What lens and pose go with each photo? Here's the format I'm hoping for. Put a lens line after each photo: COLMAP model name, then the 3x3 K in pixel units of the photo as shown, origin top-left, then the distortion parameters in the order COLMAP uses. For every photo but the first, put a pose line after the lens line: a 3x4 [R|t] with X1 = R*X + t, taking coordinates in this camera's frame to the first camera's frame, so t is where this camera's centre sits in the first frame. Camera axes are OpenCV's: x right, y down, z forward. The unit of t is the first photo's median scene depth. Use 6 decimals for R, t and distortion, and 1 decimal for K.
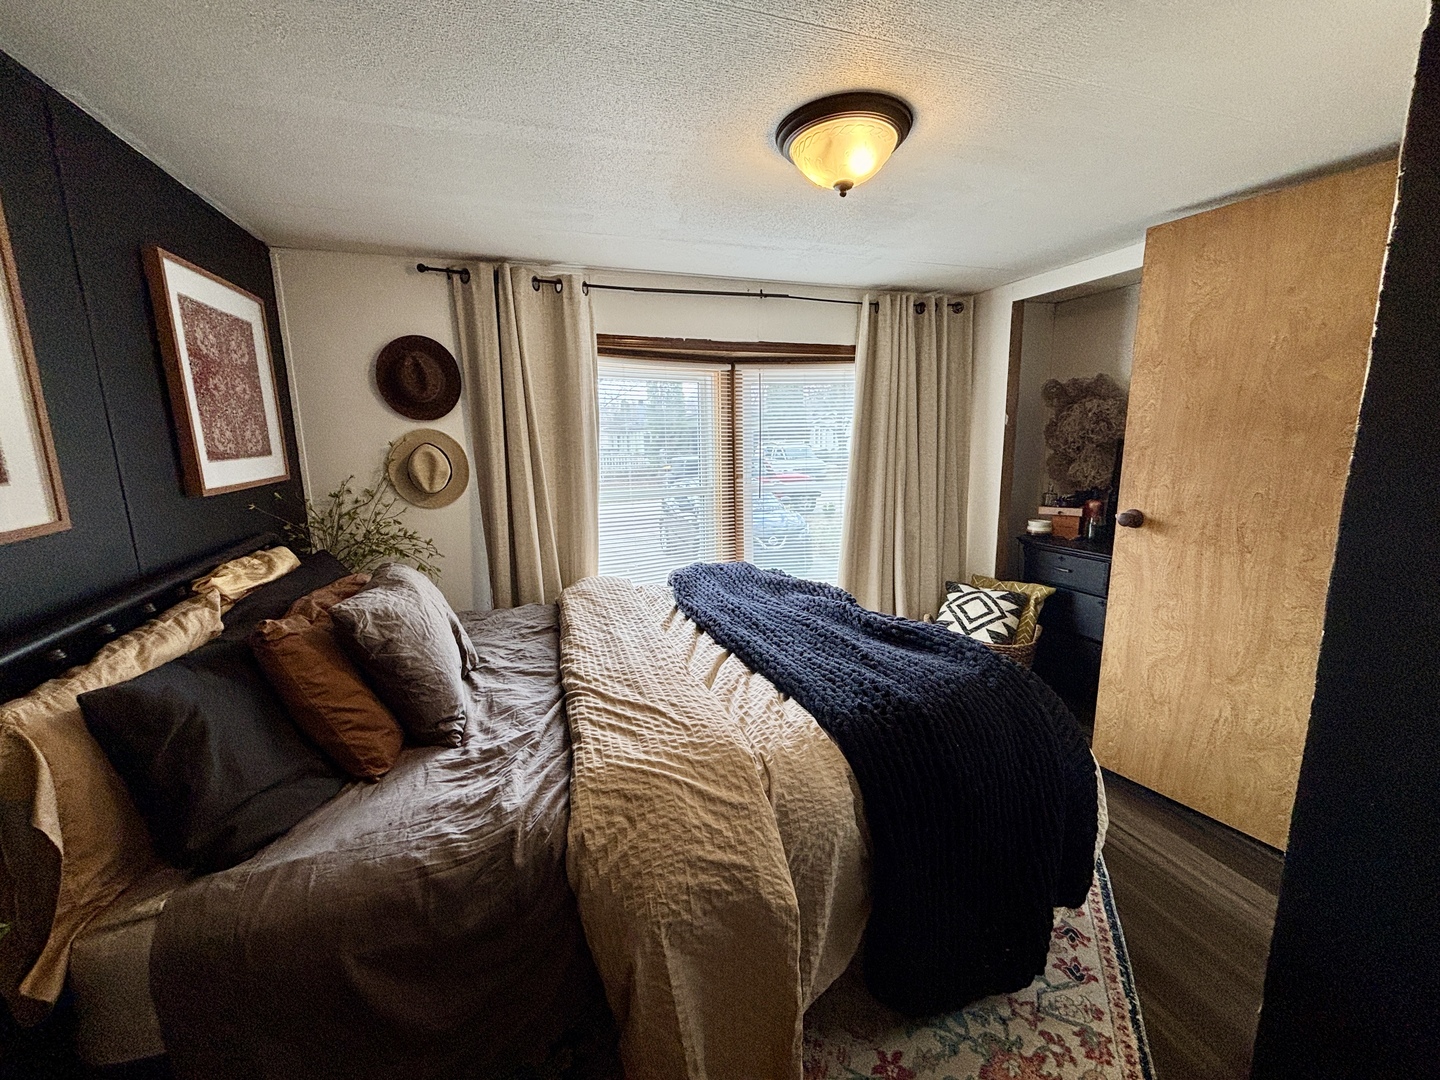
lens RADIAL K [[576.3, 0, 719.0], [0, 576.3, 539.4], [0, 0, 1]] dist [-0.004260, -0.000924]
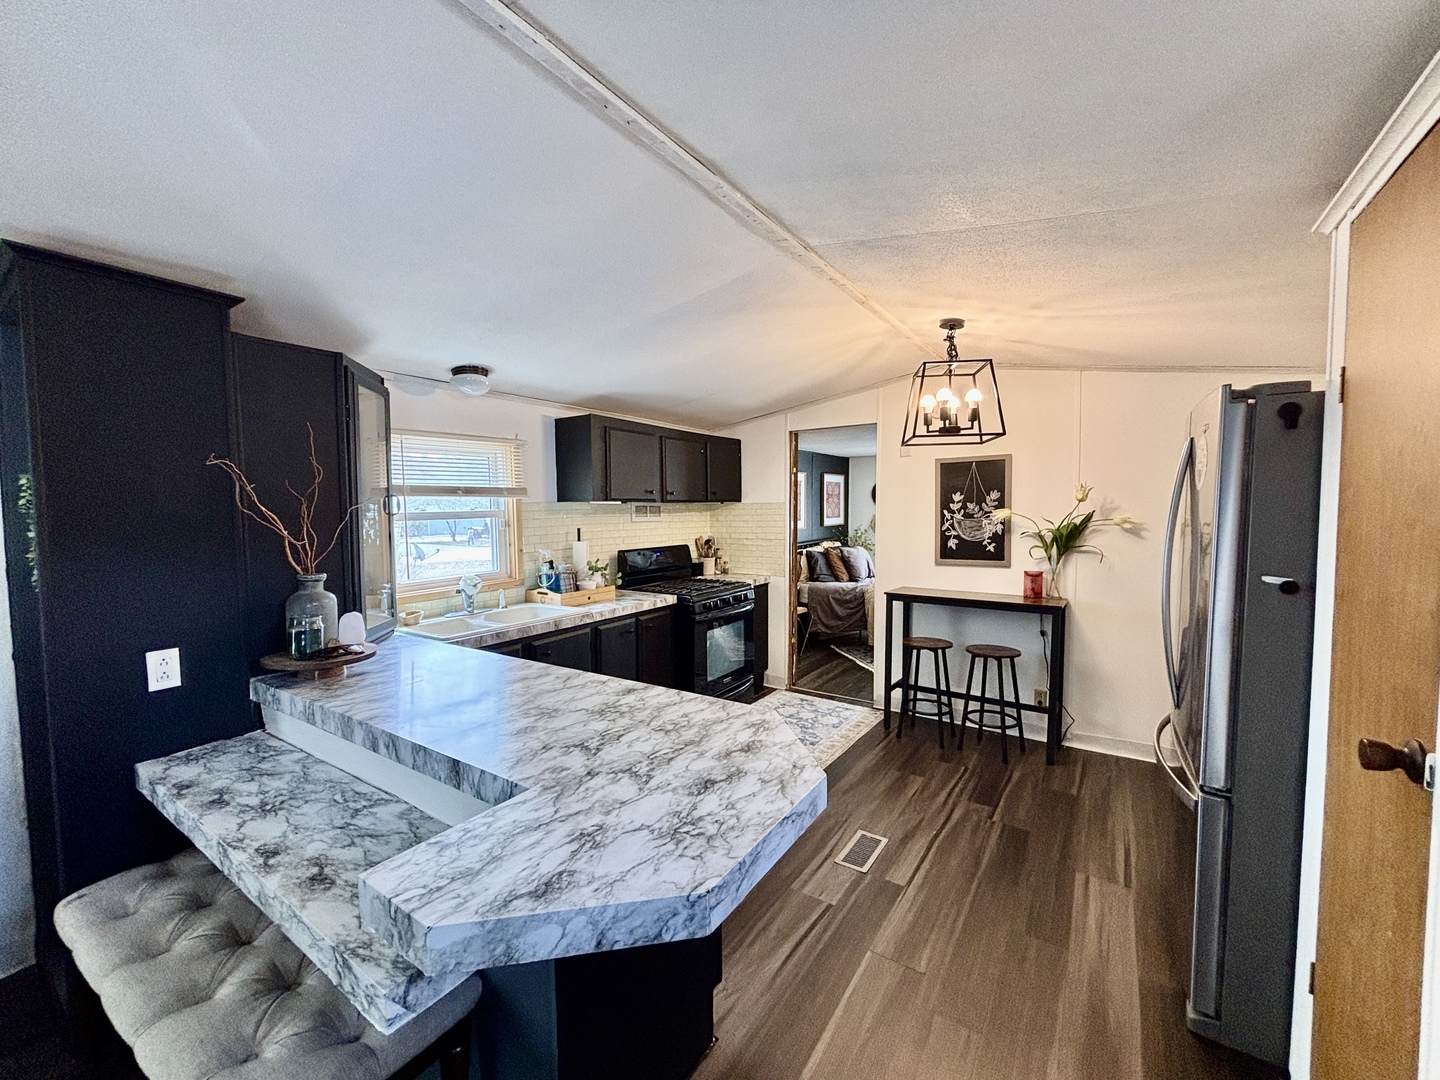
lens RADIAL K [[576.3, 0, 719.8], [0, 576.3, 539.3], [0, 0, 1]] dist [-0.004260, -0.000924]
pose [[0.606909, 0.061194, -0.792412, 2.207771], [-0.147039, 0.988465, -0.036283, 0.312593], [0.781051, 0.138536, 0.608906, -2.395090]]
